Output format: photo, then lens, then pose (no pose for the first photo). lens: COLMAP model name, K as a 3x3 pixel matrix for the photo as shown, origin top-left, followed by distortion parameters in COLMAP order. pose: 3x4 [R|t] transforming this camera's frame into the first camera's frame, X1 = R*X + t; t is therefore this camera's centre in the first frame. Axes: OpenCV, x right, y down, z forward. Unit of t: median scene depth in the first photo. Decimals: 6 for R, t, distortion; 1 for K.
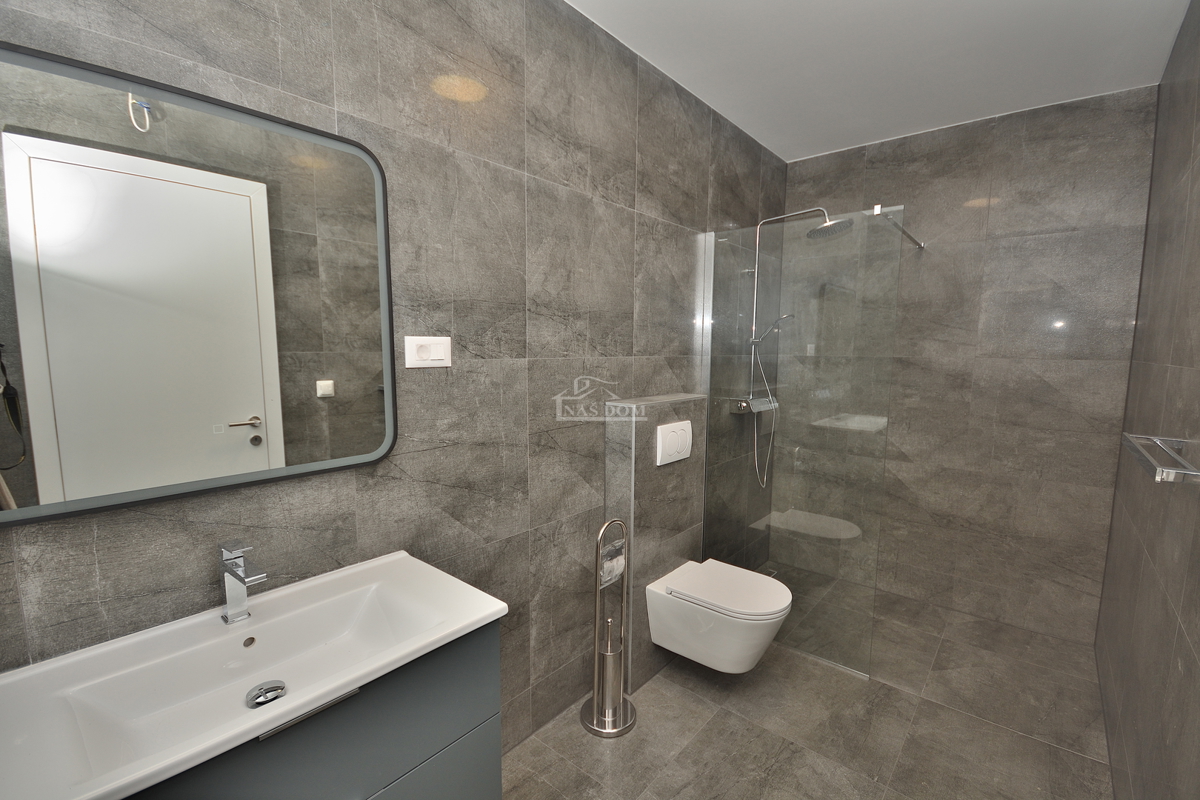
lens RADIAL K [[528.3, 0, 593.3], [0, 528.3, 405.5], [0, 0, 1]] dist [0.006668, -0.010019]
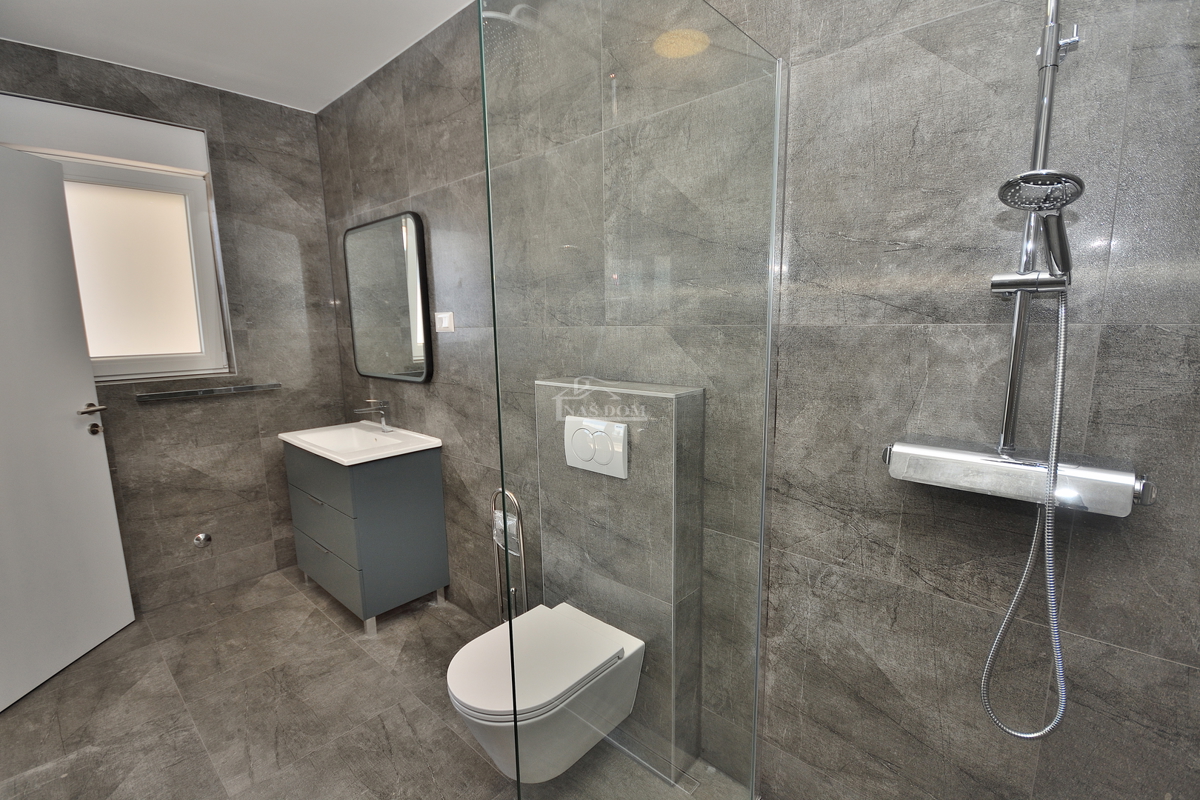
lens RADIAL K [[528.3, 0, 605.9], [0, 528.3, 399.0], [0, 0, 1]] dist [0.006668, -0.010019]
pose [[-0.025363, 0.143667, -0.989301, 0.920735], [-0.090465, 0.985229, 0.145395, -0.107008], [0.995577, 0.093184, -0.011991, 1.095291]]
